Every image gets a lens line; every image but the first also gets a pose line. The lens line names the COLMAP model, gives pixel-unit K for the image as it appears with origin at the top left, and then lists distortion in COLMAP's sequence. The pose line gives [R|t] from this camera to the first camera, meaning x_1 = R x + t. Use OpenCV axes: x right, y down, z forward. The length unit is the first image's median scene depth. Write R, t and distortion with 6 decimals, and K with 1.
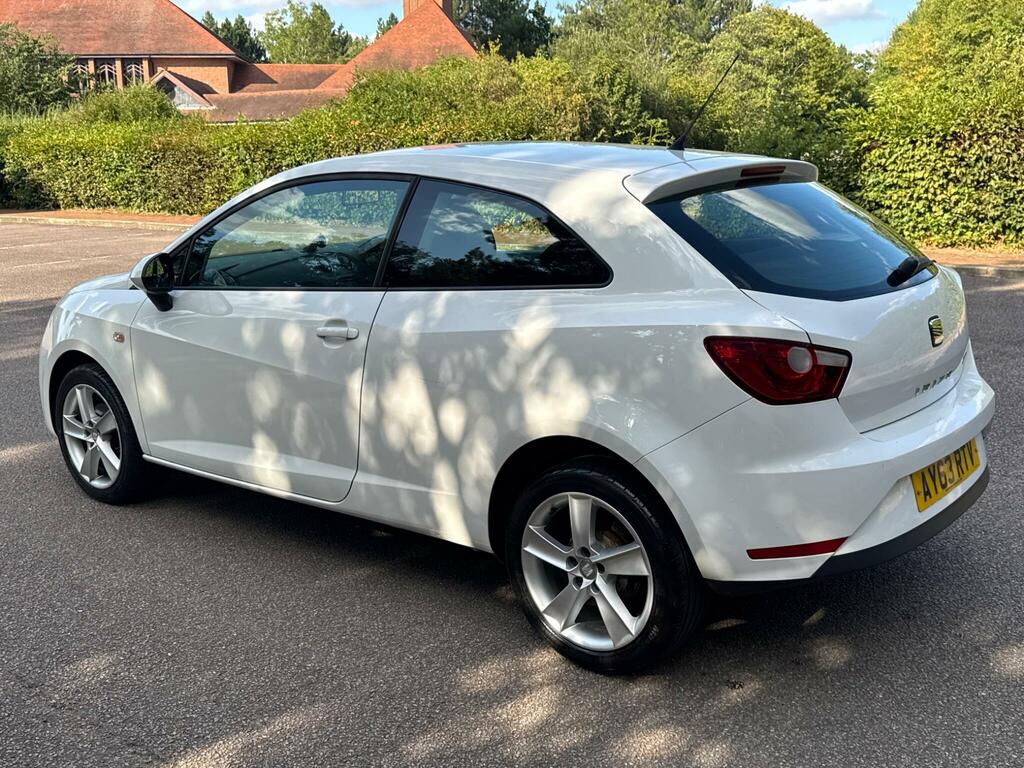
lens RADIAL K [[1061.7, 0, 517.4], [0, 1061.7, 384.4], [0, 0, 1]] dist [0.189604, -0.412195]
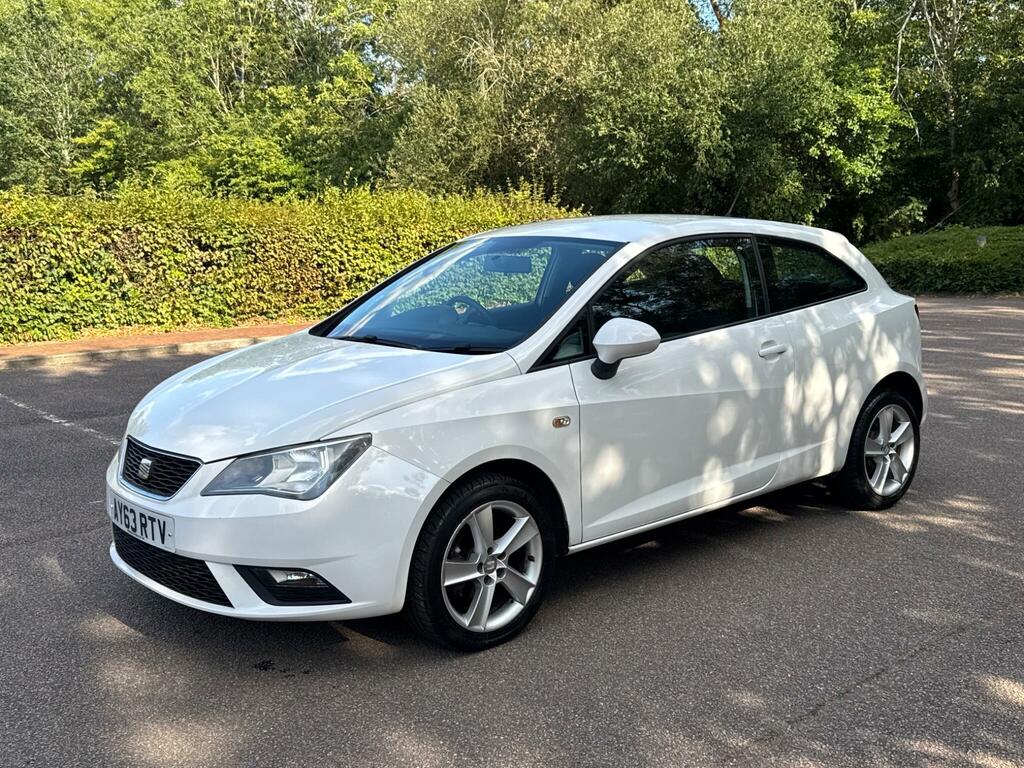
lens RADIAL K [[1061.7, 0, 517.4], [0, 1061.7, 384.4], [0, 0, 1]] dist [0.189604, -0.412195]
pose [[0.179830, -0.129845, 0.975090, -1.614750], [0.231180, 0.969066, 0.086408, -0.207750], [-0.956147, 0.209882, 0.204285, 1.099599]]
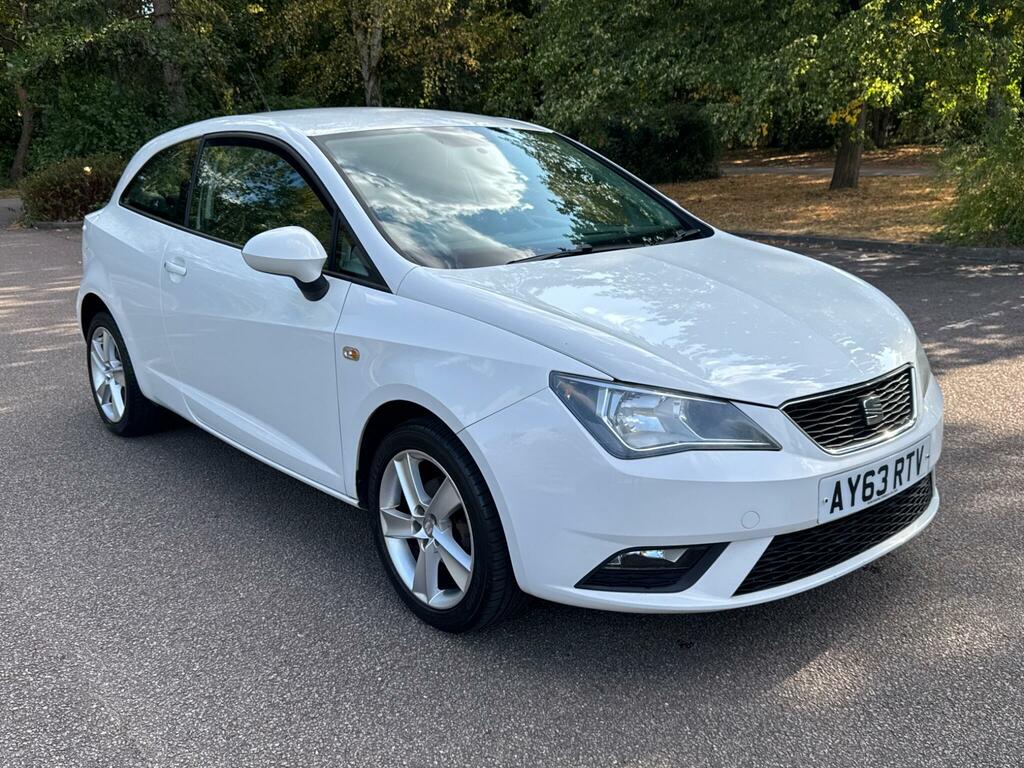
lens RADIAL K [[968.1, 0, 512.0], [0, 968.1, 384.0], [0, 0, 1]] dist [0.176772, -0.362725]
pose [[-0.980008, -0.003455, 0.198929, -0.473629], [0.086853, 0.892124, 0.443364, -0.501501], [-0.179001, 0.451778, -0.873988, 2.438200]]
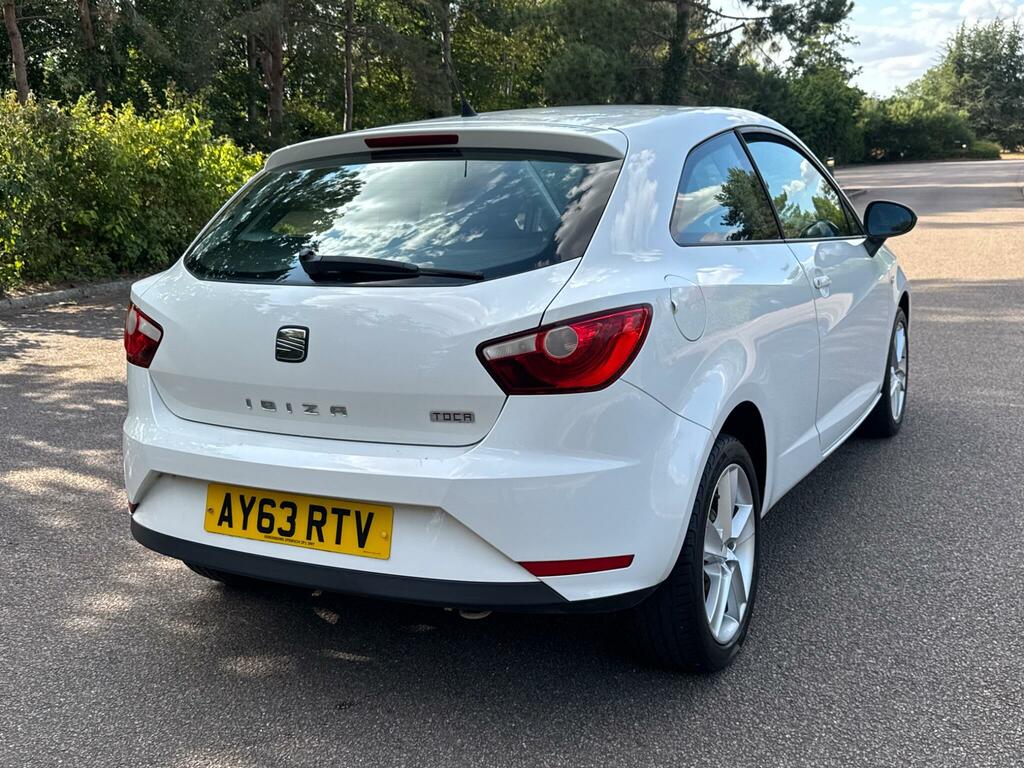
lens RADIAL K [[1061.7, 0, 517.4], [0, 1061.7, 384.4], [0, 0, 1]] dist [0.189604, -0.412195]
pose [[0.193663, 0.212920, -0.957685, 1.124149], [-0.184756, 0.966614, 0.177544, -0.182080], [0.963514, 0.142554, 0.226536, 0.933701]]
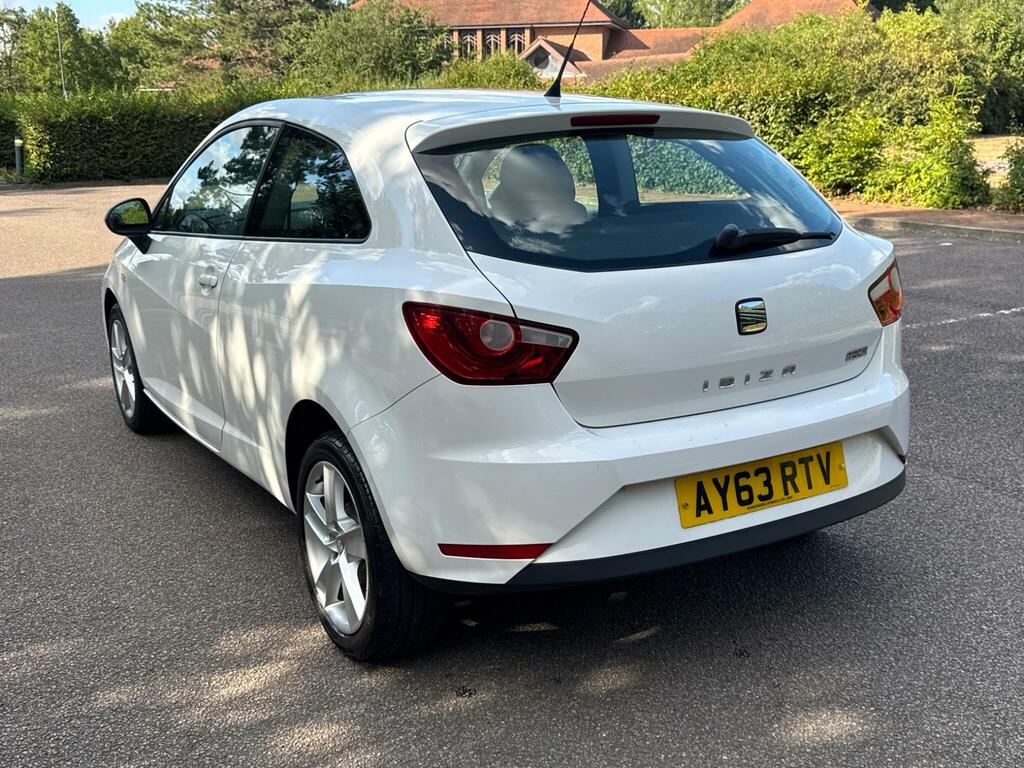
lens RADIAL K [[1061.7, 0, 517.4], [0, 1061.7, 384.4], [0, 0, 1]] dist [0.189604, -0.412195]
pose [[0.939525, 0.087198, -0.331194, 0.468904], [-0.077327, 0.996083, 0.042894, -0.017606], [0.333636, -0.014690, 0.942587, 0.156709]]
